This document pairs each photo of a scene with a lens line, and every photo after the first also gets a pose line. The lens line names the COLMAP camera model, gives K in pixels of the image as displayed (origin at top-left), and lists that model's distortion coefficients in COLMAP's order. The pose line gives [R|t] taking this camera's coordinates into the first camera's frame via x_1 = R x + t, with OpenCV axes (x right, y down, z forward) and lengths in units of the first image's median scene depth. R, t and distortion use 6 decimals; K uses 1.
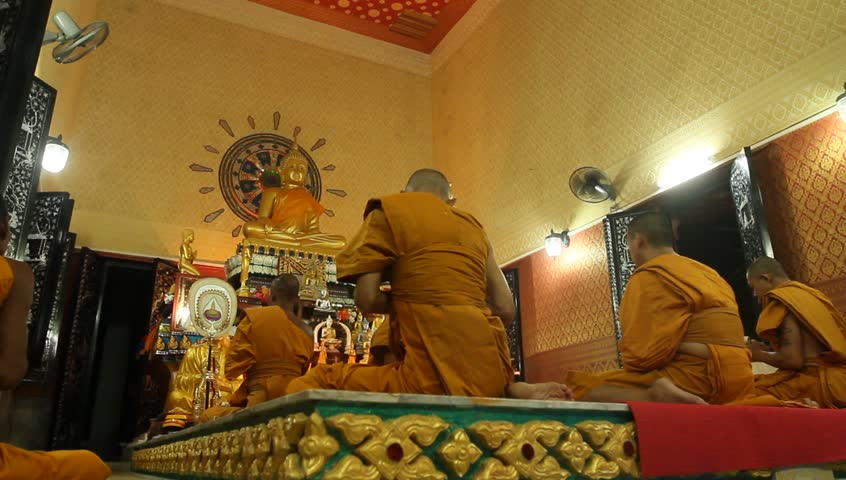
lens RADIAL K [[622.9, 0, 423.3], [0, 622.9, 248.6], [0, 0, 1]] dist [-0.076846, 0.061768]
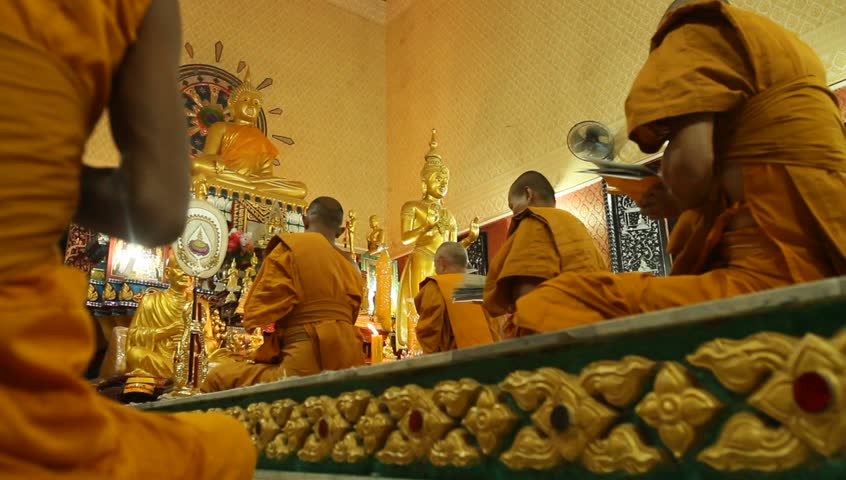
lens RADIAL K [[622.9, 0, 423.3], [0, 622.9, 248.6], [0, 0, 1]] dist [-0.076846, 0.061768]
pose [[0.984777, 0.049350, 0.166672, -0.124724], [-0.054710, 0.998118, 0.027717, 0.046175], [-0.164991, -0.036414, 0.985623, 0.130233]]
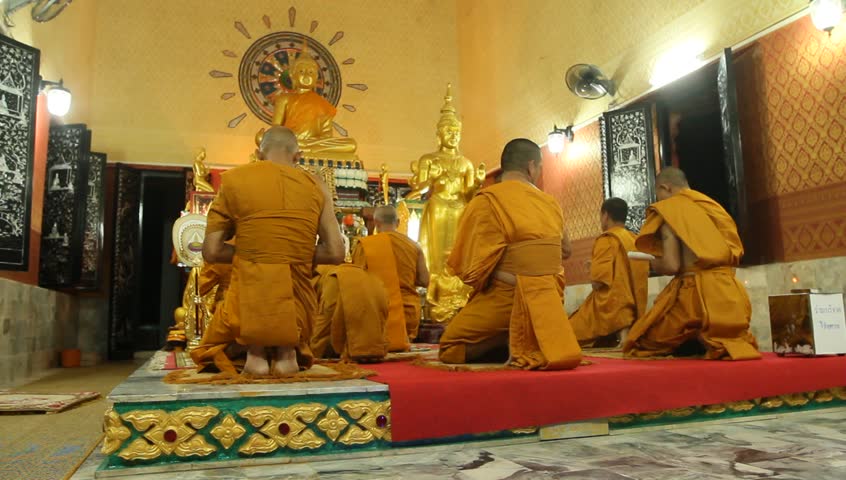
lens RADIAL K [[641.6, 0, 423.0], [0, 641.6, 240.0], [0, 0, 1]] dist [-0.073661, 0.059893]
pose [[0.990565, -0.024586, -0.134819, 0.148502], [0.051729, 0.978079, 0.201708, -0.076843], [0.126905, -0.206779, 0.970122, -0.053373]]
